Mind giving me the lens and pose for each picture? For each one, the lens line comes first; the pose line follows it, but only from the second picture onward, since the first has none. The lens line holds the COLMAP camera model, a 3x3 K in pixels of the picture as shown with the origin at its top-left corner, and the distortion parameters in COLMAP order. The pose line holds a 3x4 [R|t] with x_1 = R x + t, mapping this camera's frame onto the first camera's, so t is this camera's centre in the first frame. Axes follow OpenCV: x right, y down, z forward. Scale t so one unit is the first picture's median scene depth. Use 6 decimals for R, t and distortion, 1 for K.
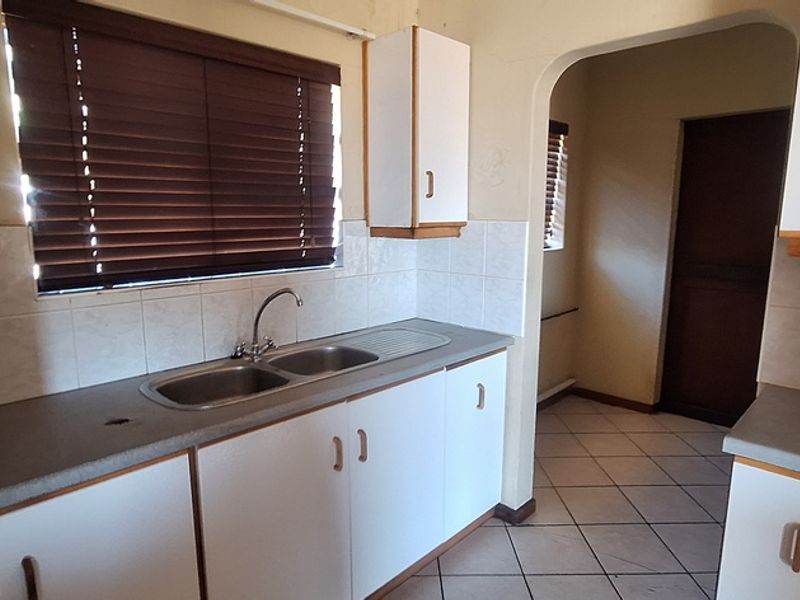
lens RADIAL K [[521.1, 0, 400.0], [0, 521.1, 300.0], [0, 0, 1]] dist [-0.009178, 0.002375]
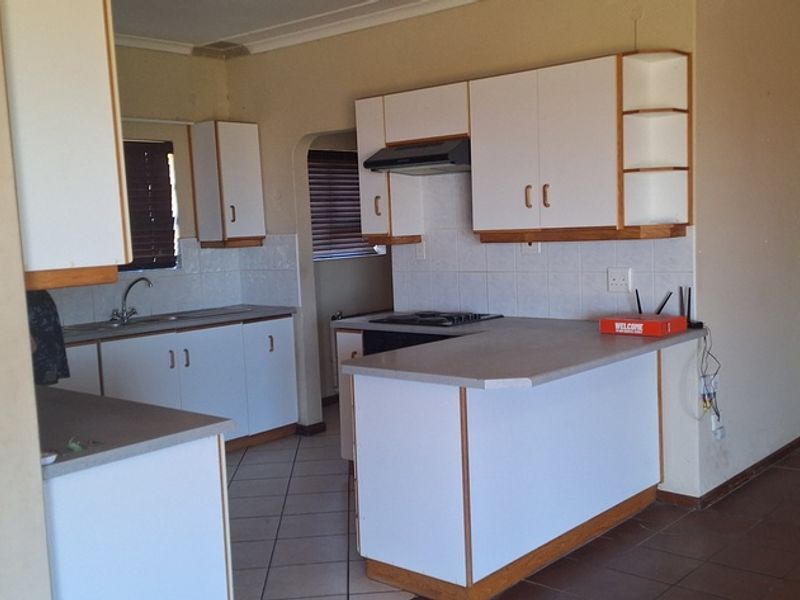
lens RADIAL K [[886.6, 0, 400.0], [0, 886.6, 300.0], [0, 0, 1]] dist [0.214833, -0.000848]
pose [[0.997889, -0.050757, 0.040501, 0.428367], [0.053770, 0.995569, -0.077149, 0.274060], [-0.036405, 0.079164, 0.996197, -1.687288]]
